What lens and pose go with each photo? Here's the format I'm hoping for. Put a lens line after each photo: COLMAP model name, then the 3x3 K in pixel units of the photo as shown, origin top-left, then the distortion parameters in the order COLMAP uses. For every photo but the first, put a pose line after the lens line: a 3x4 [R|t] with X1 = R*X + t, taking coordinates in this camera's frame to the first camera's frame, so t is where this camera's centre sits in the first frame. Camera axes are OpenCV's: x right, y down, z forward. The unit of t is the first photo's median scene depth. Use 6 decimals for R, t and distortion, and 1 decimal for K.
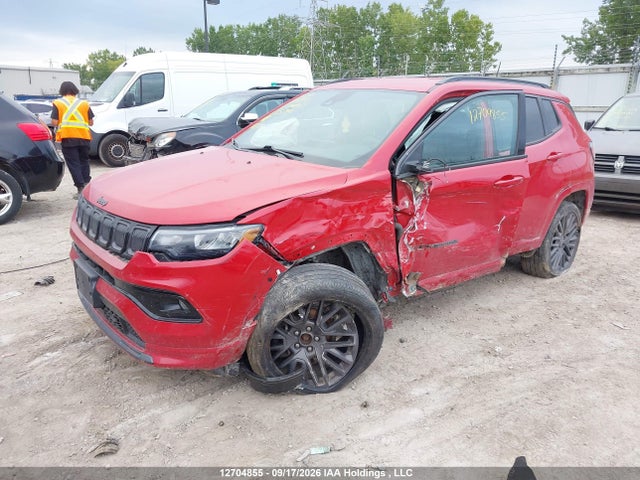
lens RADIAL K [[516.1, 0, 320.0], [0, 516.1, 240.0], [0, 0, 1]] dist [-0.003960, -0.013636]
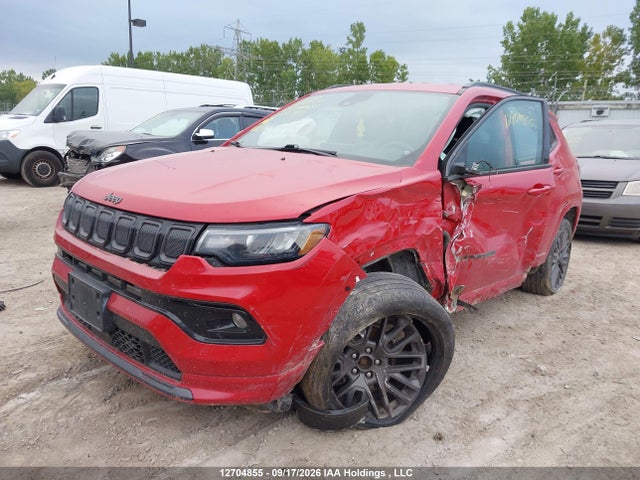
lens RADIAL K [[516.1, 0, 320.0], [0, 516.1, 240.0], [0, 0, 1]] dist [-0.003960, -0.013636]
pose [[0.987278, 0.001758, 0.158993, -0.208723], [0.008052, 0.998103, -0.061035, 0.037415], [-0.158799, 0.061539, 0.985391, 0.144990]]
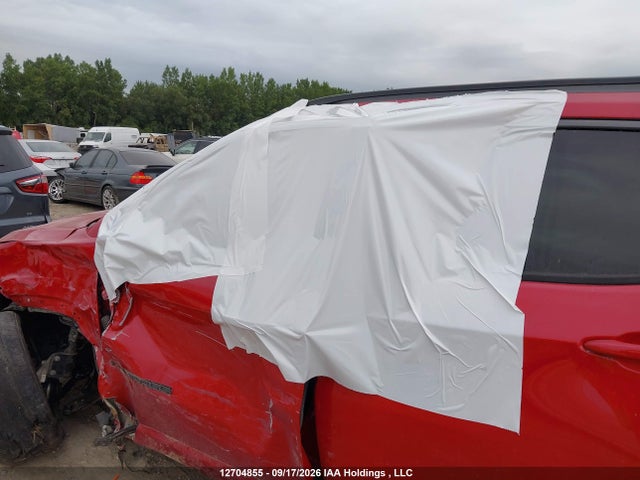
lens RADIAL K [[502.3, 0, 311.7], [0, 502.3, 239.0], [0, 0, 1]] dist [0.005822, -0.006281]
pose [[0.305684, 0.159211, -0.938727, 0.859223], [-0.262856, 0.961716, 0.077514, -0.260211], [0.915131, 0.223055, 0.335831, 1.003251]]
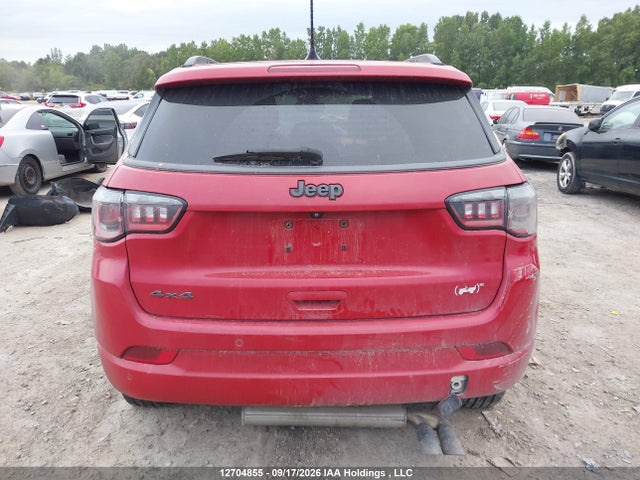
lens RADIAL K [[502.3, 0, 311.7], [0, 502.3, 239.0], [0, 0, 1]] dist [0.005822, -0.006281]
pose [[-0.642340, 0.182091, -0.744475, 1.145662], [-0.216314, 0.888802, 0.404029, -0.551385], [0.735261, 0.420565, -0.531524, 2.110902]]
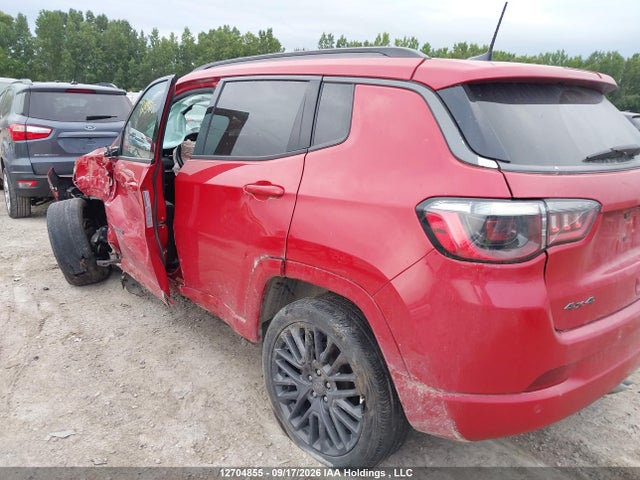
lens RADIAL K [[500.0, 0, 320.0], [0, 500.0, 240.0], [0, 0, 1]] dist [-0.005545, 0.004068]
pose [[0.029703, 0.233276, -0.971957, 1.329365], [-0.288328, 0.933053, 0.215128, -0.329676], [0.957071, 0.273853, 0.094974, 1.383438]]
